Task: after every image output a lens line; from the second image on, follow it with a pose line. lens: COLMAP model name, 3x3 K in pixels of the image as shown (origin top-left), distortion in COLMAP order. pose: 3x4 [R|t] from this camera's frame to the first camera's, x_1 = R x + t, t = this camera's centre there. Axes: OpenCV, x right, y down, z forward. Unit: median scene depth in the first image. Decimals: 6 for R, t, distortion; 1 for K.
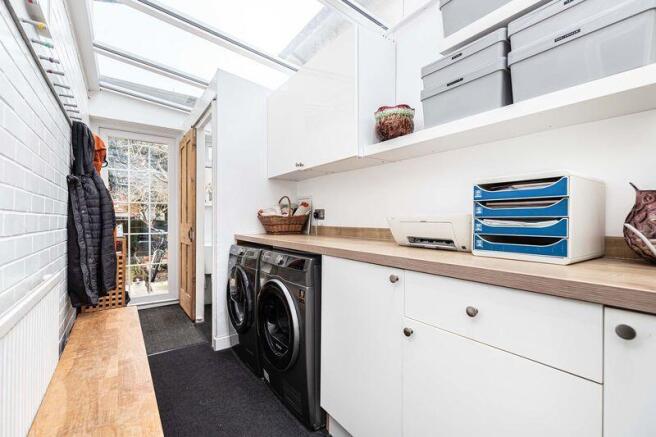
lens RADIAL K [[301.1, 0, 327.0], [0, 301.1, 220.7], [0, 0, 1]] dist [0.014976, 0.000344]
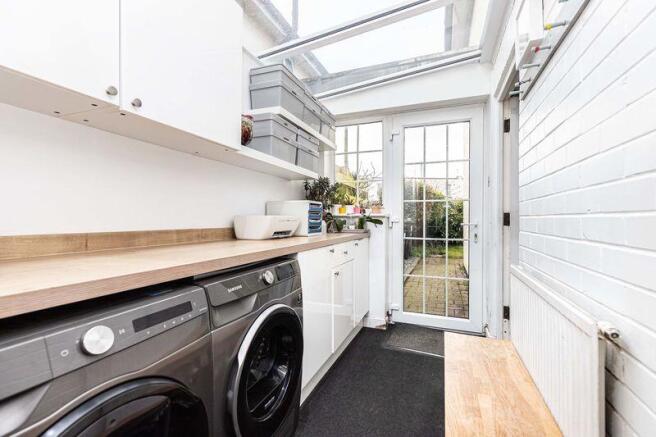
lens RADIAL K [[301.1, 0, 326.9], [0, 301.1, 218.5], [0, 0, 1]] dist [0.014976, 0.000344]
pose [[-0.564070, 0.000743, 0.825726, -1.141812], [0.000021, 1.000000, -0.000886, -0.007163], [-0.825727, -0.000483, -0.564070, 1.816637]]
